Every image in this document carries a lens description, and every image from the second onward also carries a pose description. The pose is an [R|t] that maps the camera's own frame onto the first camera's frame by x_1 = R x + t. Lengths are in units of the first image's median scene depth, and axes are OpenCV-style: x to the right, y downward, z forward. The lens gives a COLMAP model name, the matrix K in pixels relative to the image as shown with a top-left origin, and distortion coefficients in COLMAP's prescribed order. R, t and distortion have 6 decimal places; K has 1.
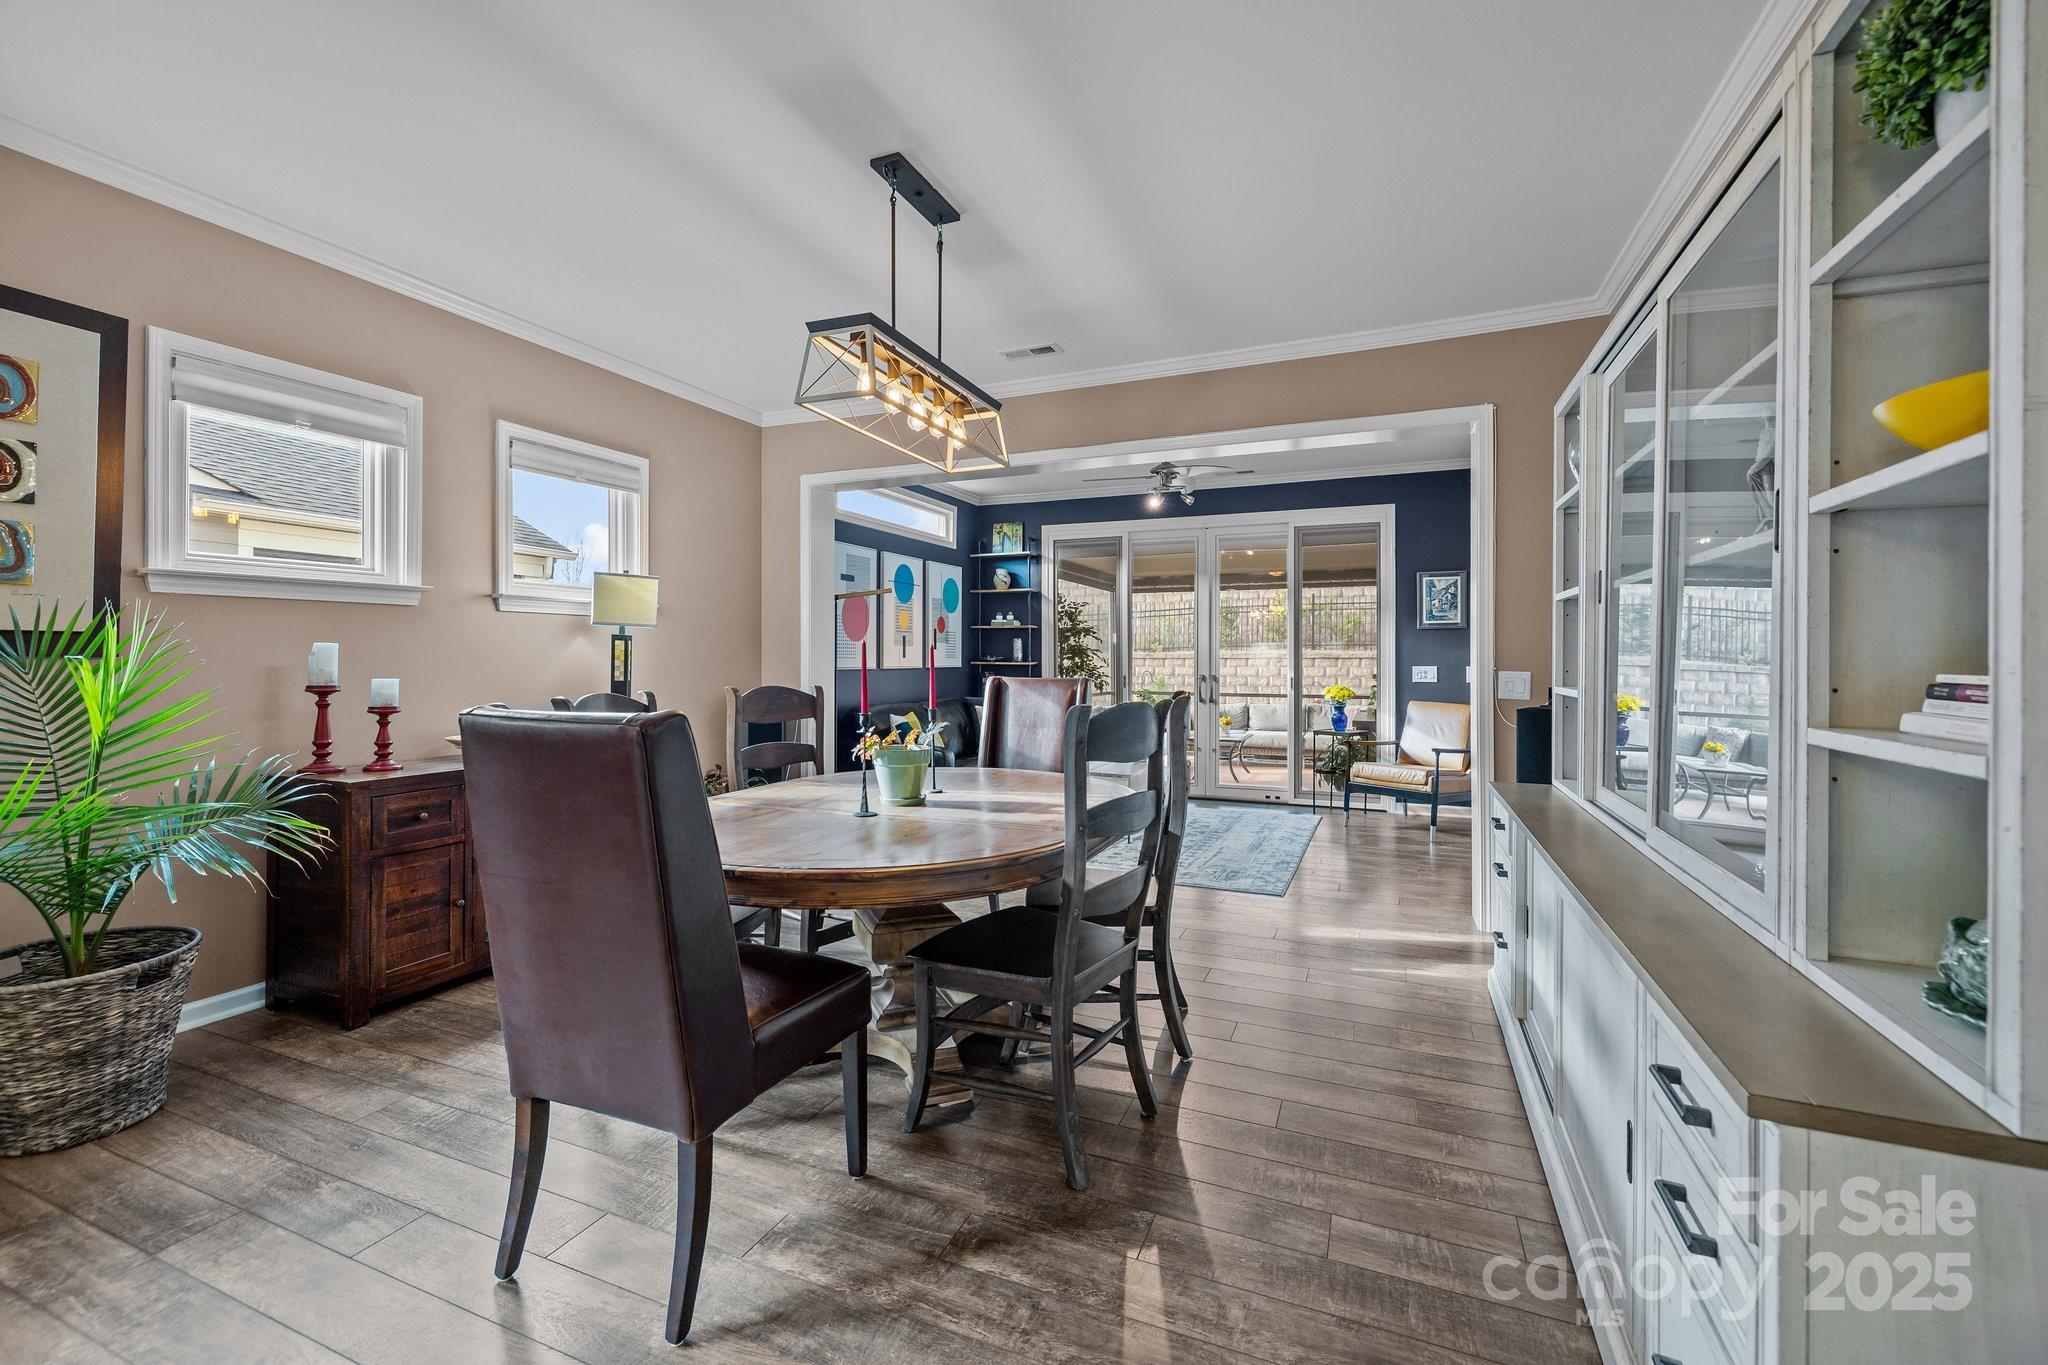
lens RADIAL K [[869.5, 0, 1011.9], [0, 869.5, 657.7], [0, 0, 1]] dist [0.005548, -0.002234]
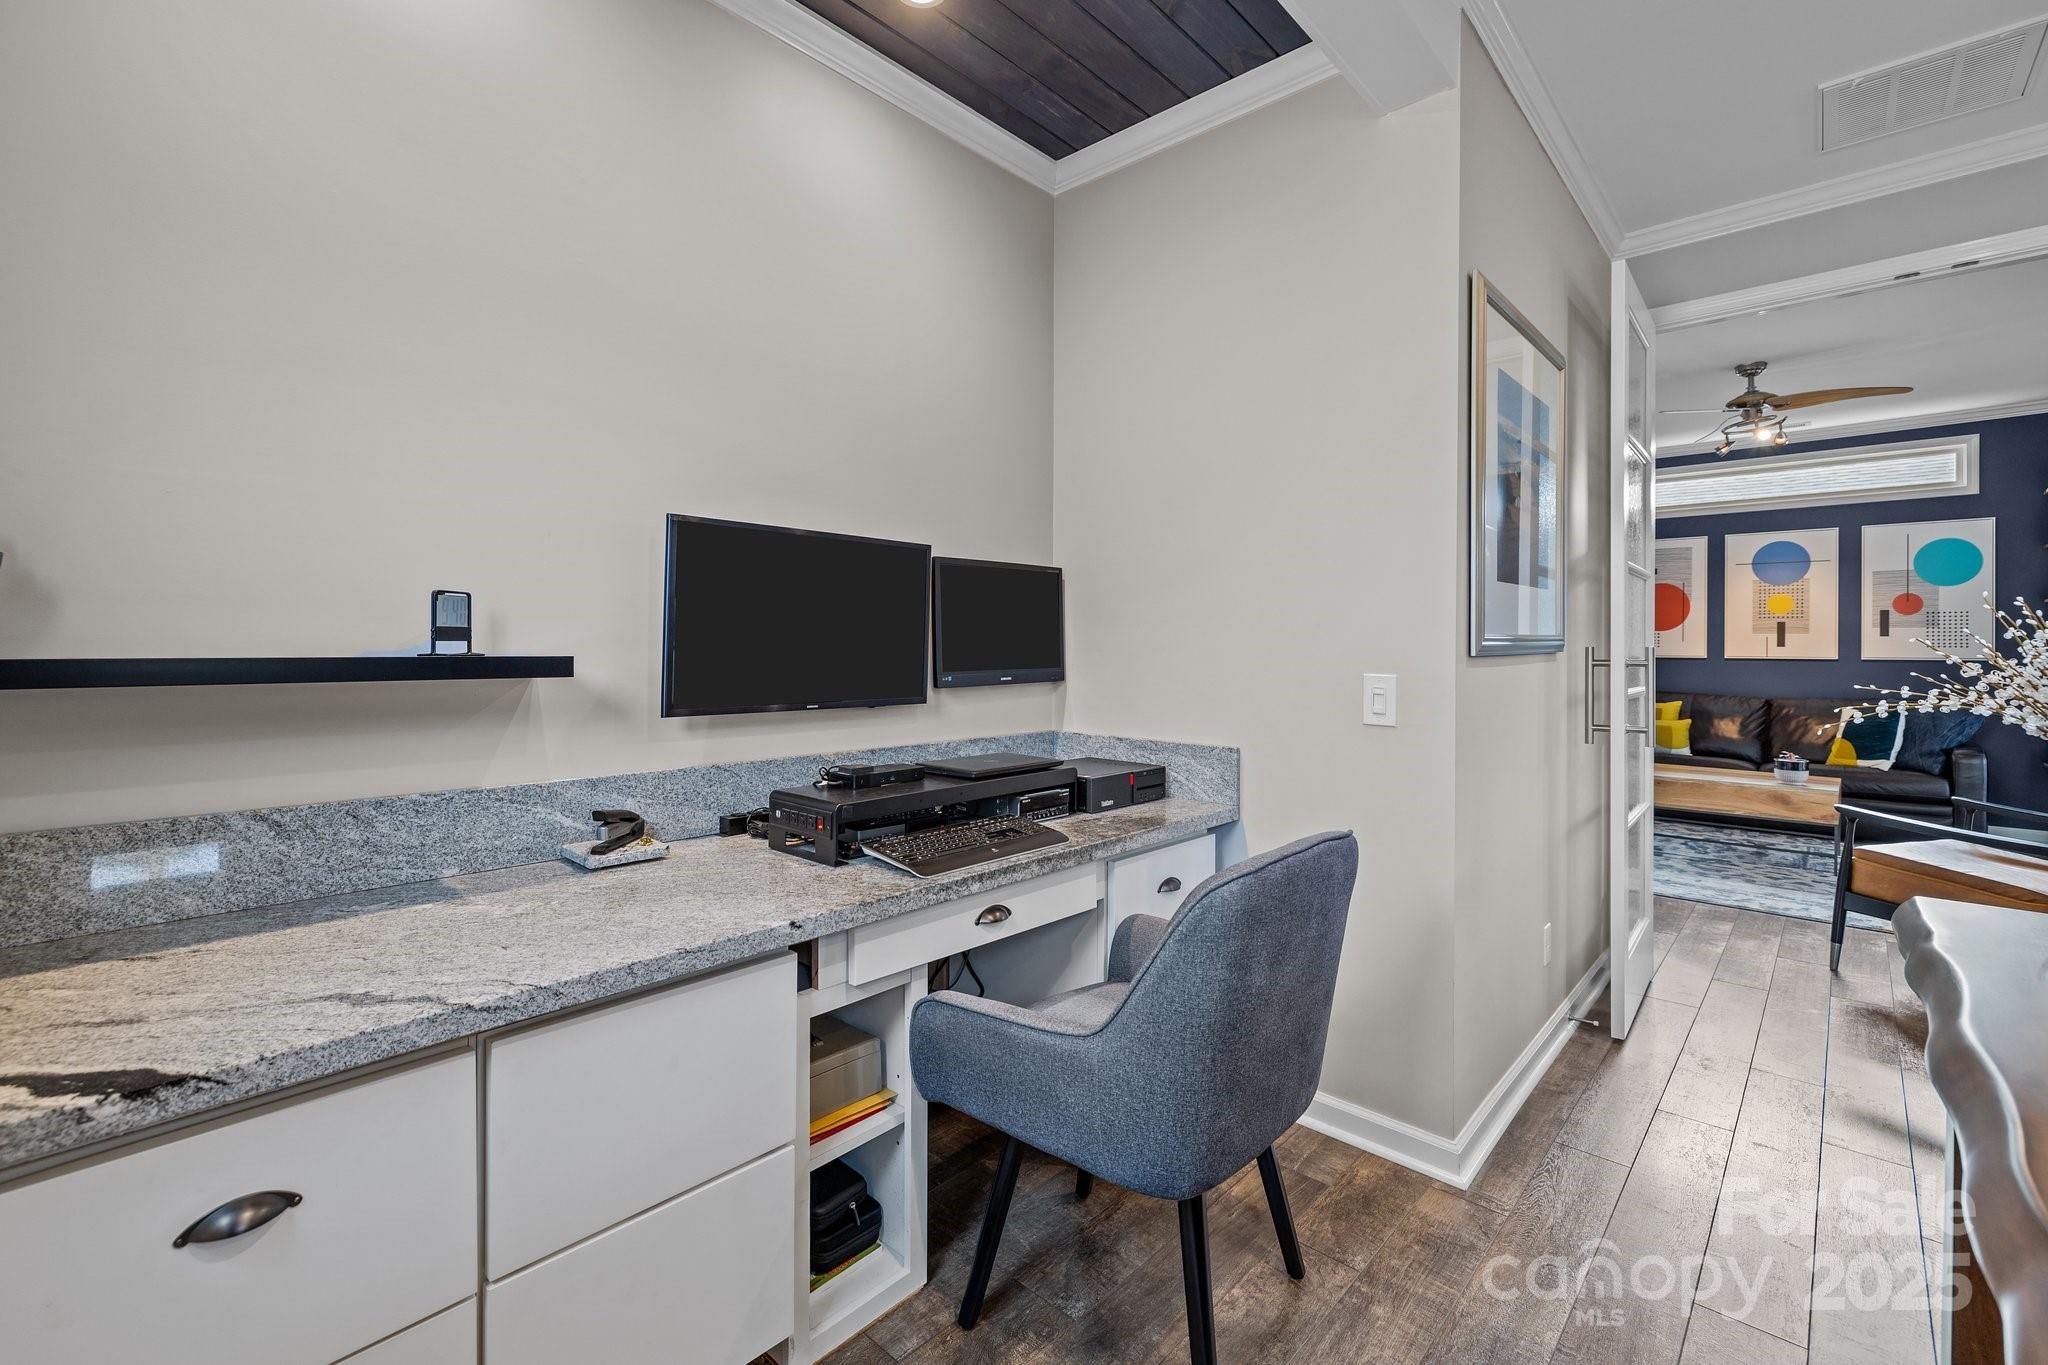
lens RADIAL K [[869.5, 0, 999.0], [0, 869.5, 644.9], [0, 0, 1]] dist [0.005548, -0.002234]
pose [[-0.359329, -0.002426, -0.933208, 1.816345], [-0.003943, 0.999992, -0.001082, 0.004262], [0.933202, 0.003291, -0.359336, 1.055889]]
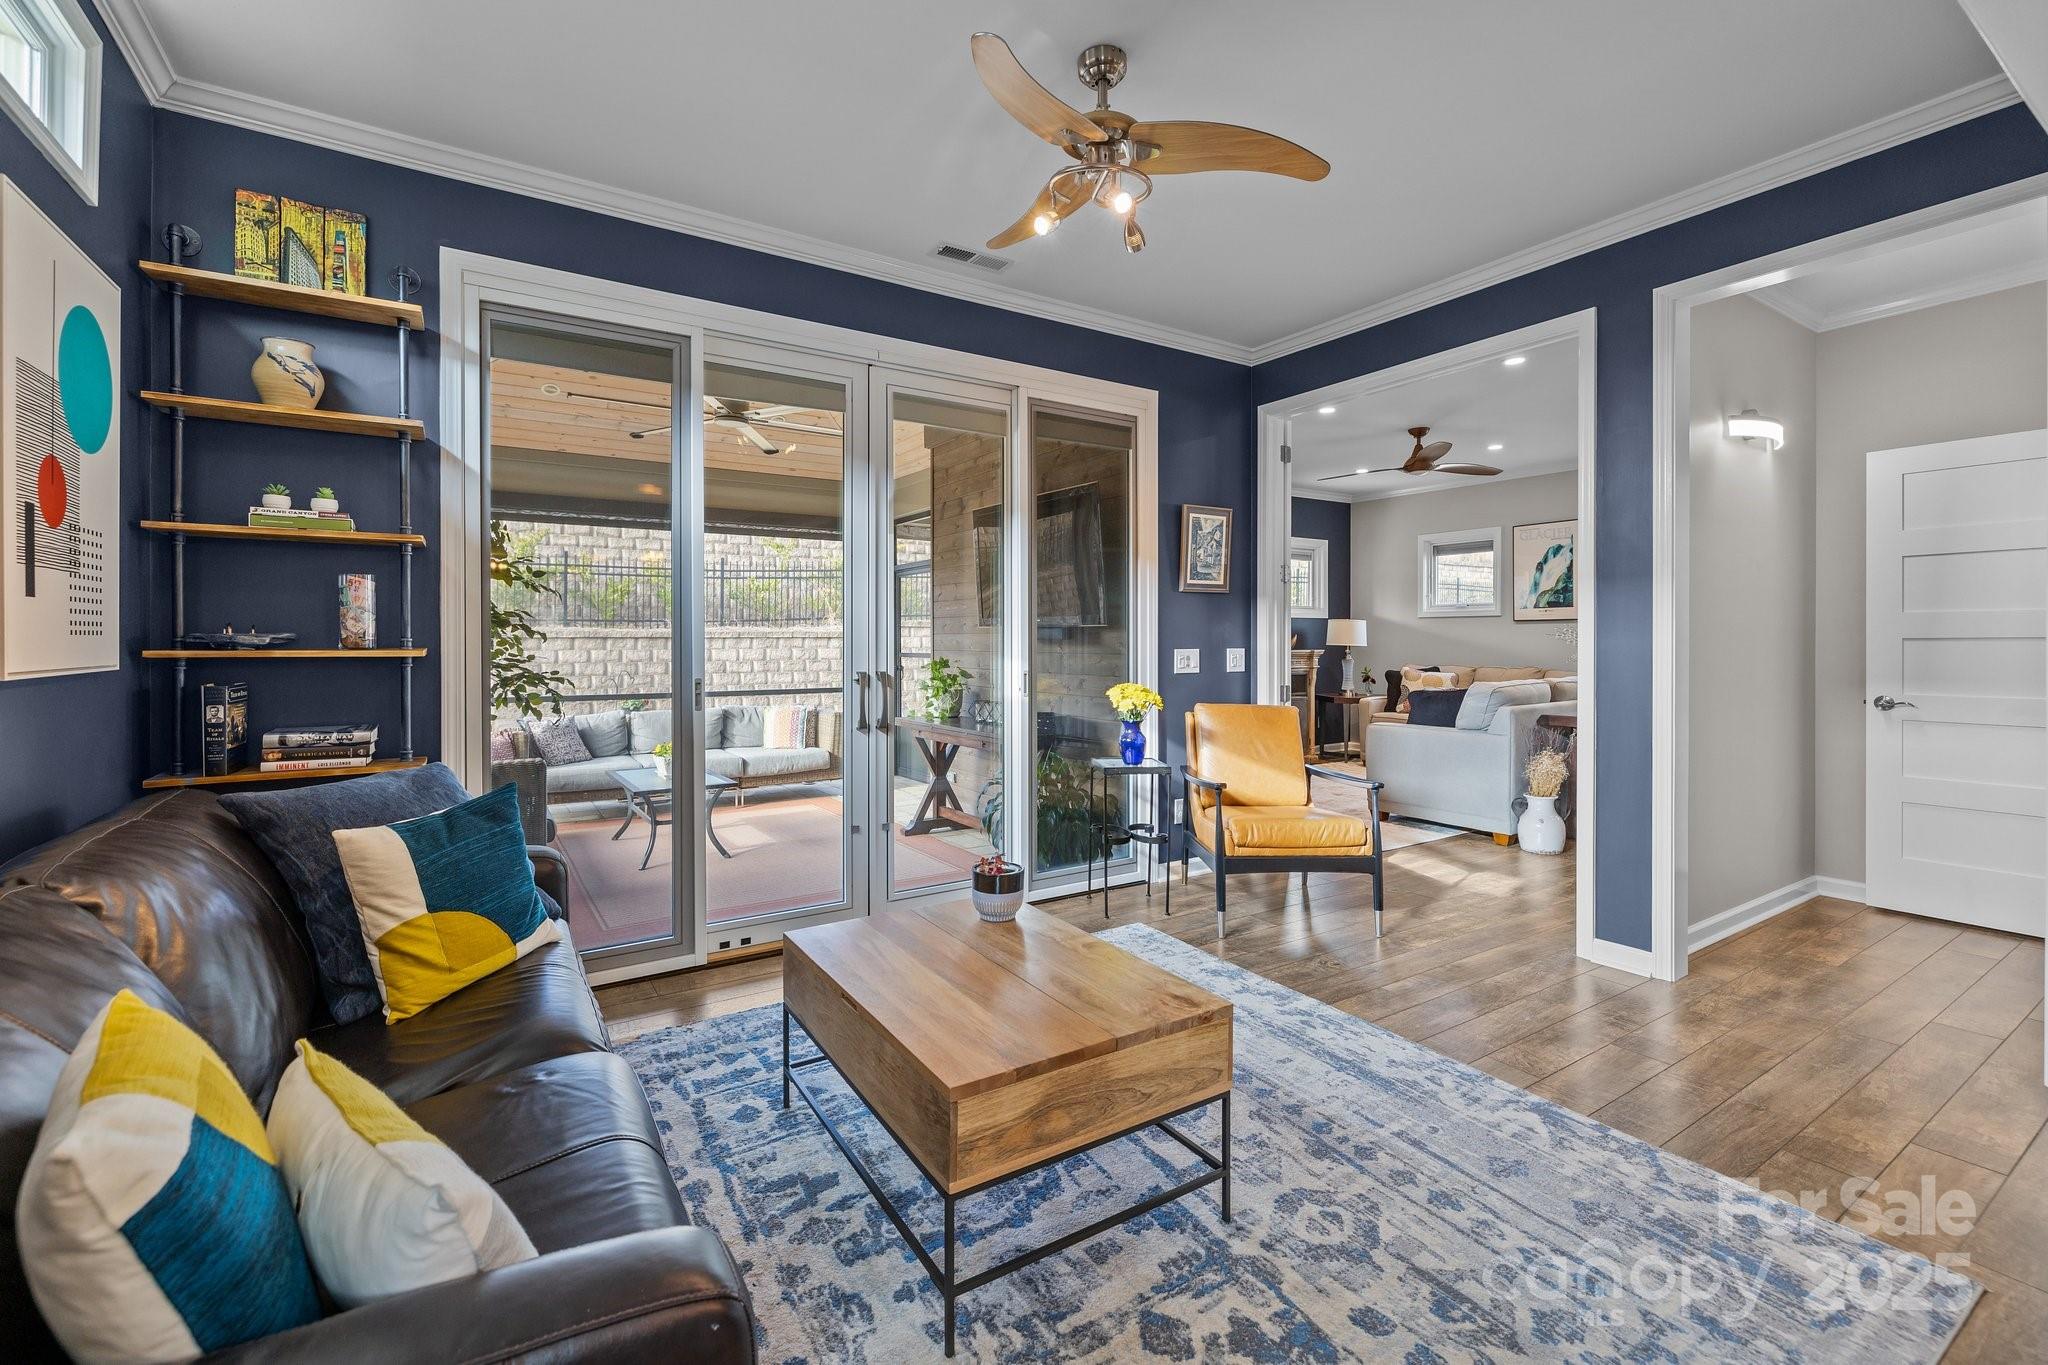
lens RADIAL K [[869.5, 0, 1012.2], [0, 869.5, 640.8], [0, 0, 1]] dist [0.005548, -0.002234]
pose [[0.562778, -0.004117, 0.826598, -0.255304], [0.001335, 0.999991, 0.004072, 0.001907], [-0.826607, -0.001188, 0.562778, 1.311998]]
